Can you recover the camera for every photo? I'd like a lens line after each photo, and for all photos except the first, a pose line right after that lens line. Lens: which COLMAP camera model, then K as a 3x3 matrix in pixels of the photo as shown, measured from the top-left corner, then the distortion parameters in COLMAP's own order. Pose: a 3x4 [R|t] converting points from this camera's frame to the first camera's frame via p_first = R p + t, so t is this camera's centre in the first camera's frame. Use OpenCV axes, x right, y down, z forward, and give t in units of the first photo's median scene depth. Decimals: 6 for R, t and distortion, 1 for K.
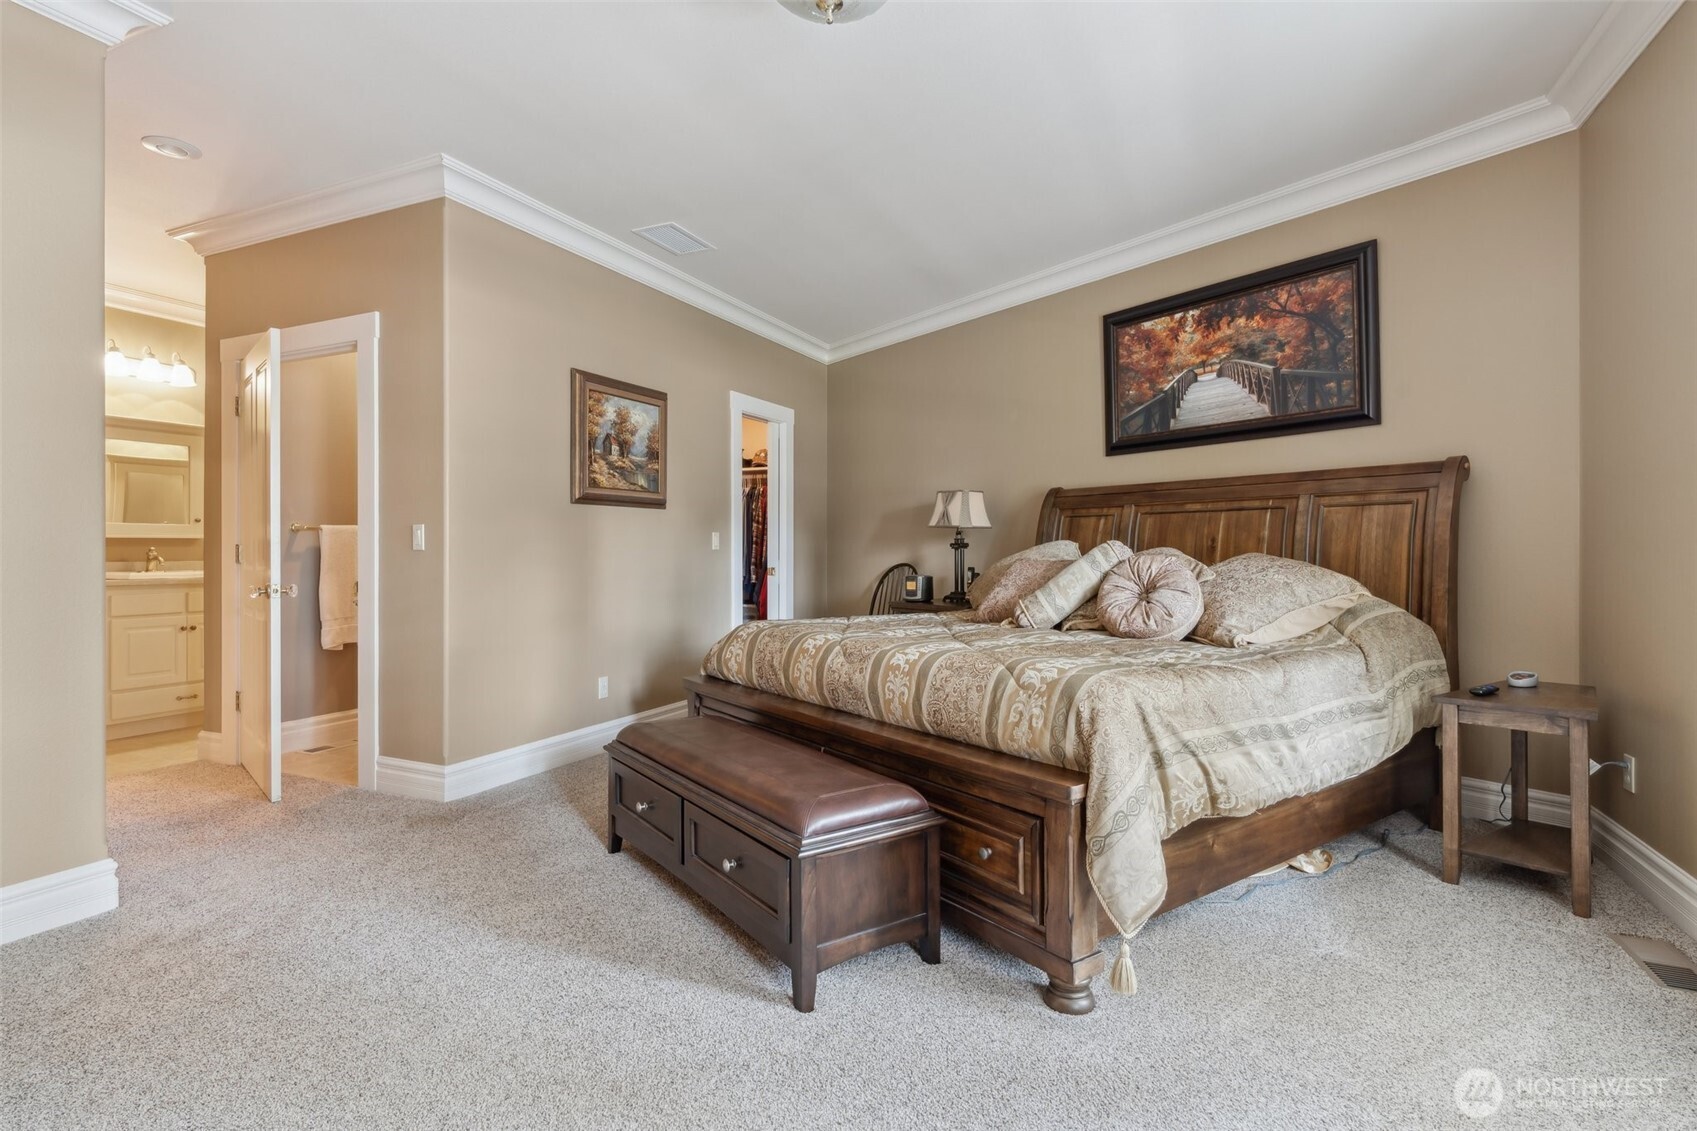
lens RADIAL K [[855.8, 0, 848.5], [0, 855.8, 565.5], [0, 0, 1]] dist [0.000830, 0.000196]
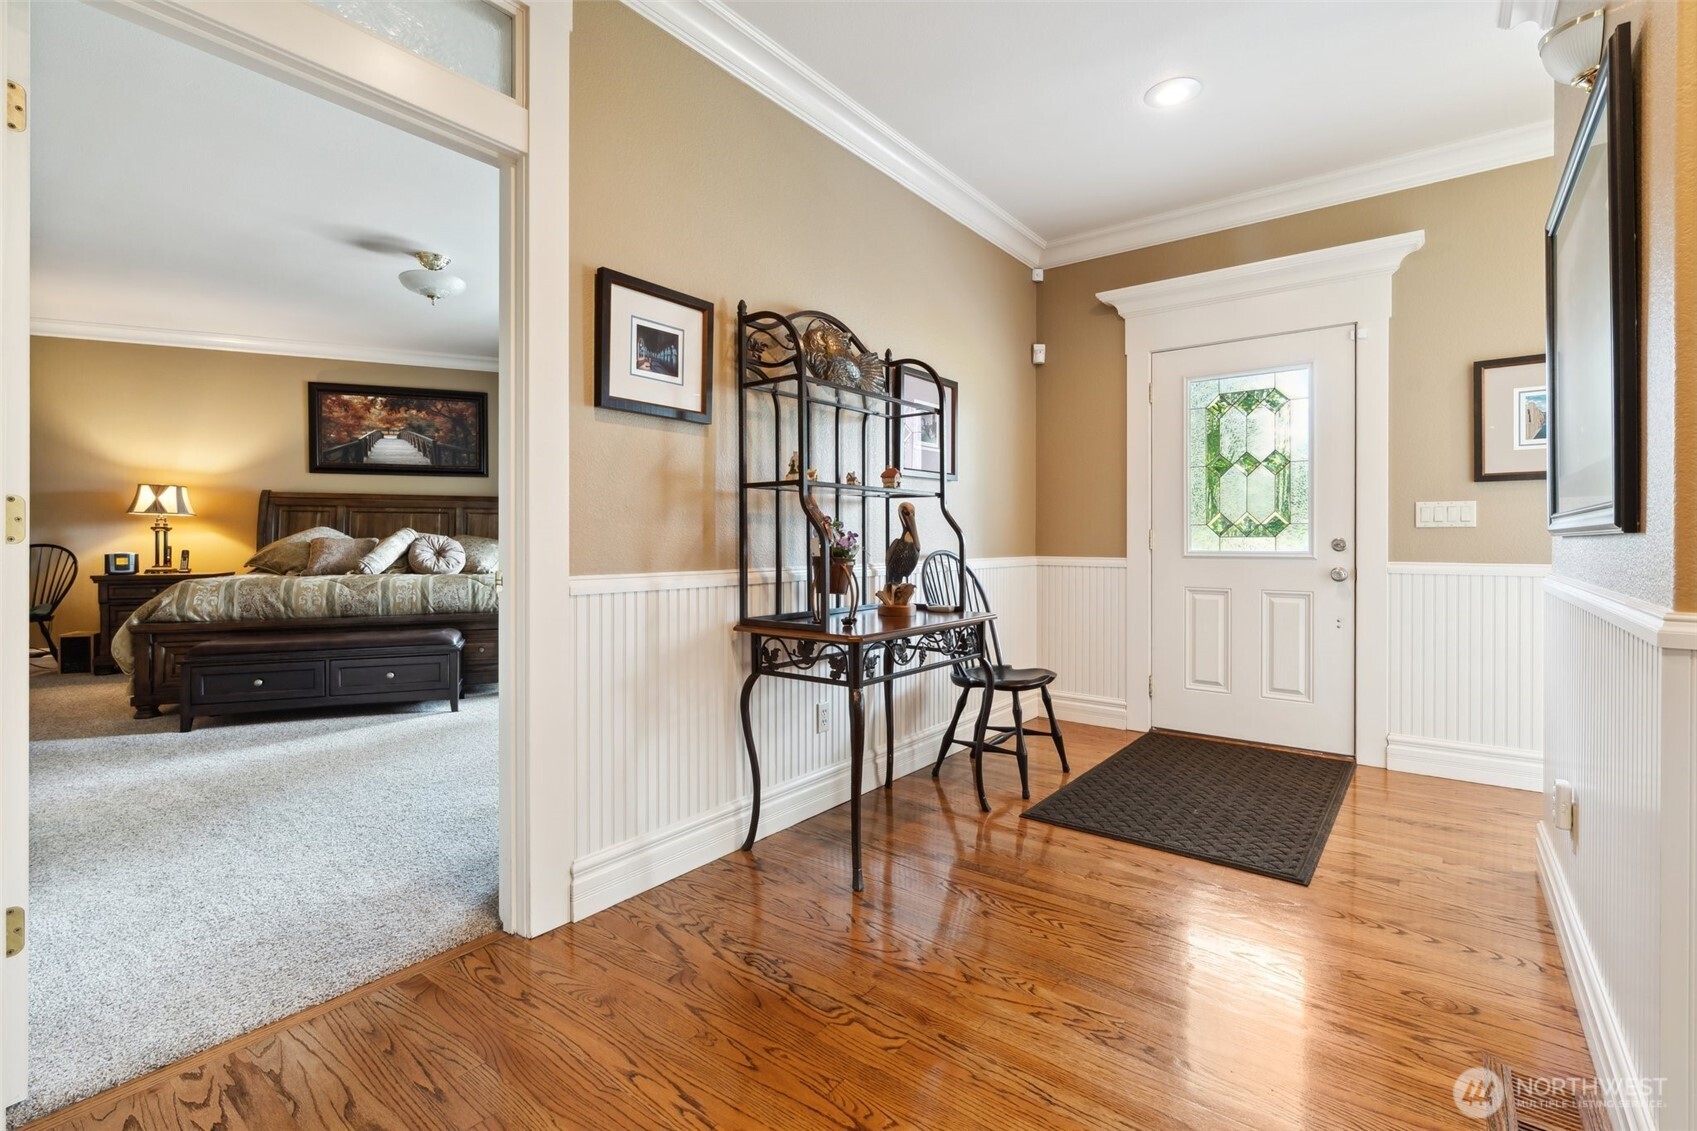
lens RADIAL K [[760.3, 0, 848.5], [0, 760.3, 565.5], [0, 0, 1]] dist [0.002060, 0.000284]
pose [[0.229485, -0.024029, 0.973015, -0.921041], [0.014953, 0.999664, 0.021160, 0.028016], [-0.973197, 0.009693, 0.229768, -0.292935]]
